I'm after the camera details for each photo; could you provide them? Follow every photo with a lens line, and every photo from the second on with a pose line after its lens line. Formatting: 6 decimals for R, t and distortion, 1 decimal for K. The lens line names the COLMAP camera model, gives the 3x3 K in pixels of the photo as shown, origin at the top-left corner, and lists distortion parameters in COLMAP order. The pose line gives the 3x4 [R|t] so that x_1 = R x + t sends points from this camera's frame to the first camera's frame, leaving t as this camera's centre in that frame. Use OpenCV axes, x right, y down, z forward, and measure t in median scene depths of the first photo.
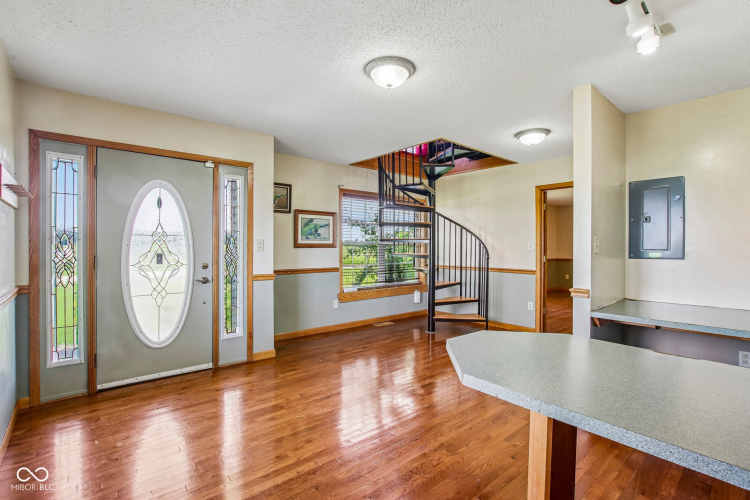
lens RADIAL K [[353.0, 0, 369.3], [0, 353.0, 249.0], [0, 0, 1]] dist [-0.003897, 0.001705]
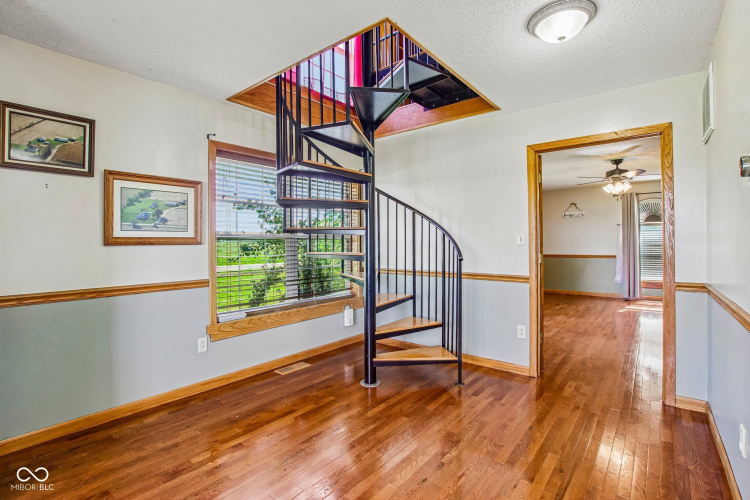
lens RADIAL K [[353.0, 0, 371.3], [0, 353.0, 242.7], [0, 0, 1]] dist [-0.003897, 0.001705]
pose [[0.983801, -0.010238, 0.178972, 0.069551], [0.011009, 0.999934, -0.003313, -0.001610], [-0.178927, 0.005229, 0.983849, 0.393294]]
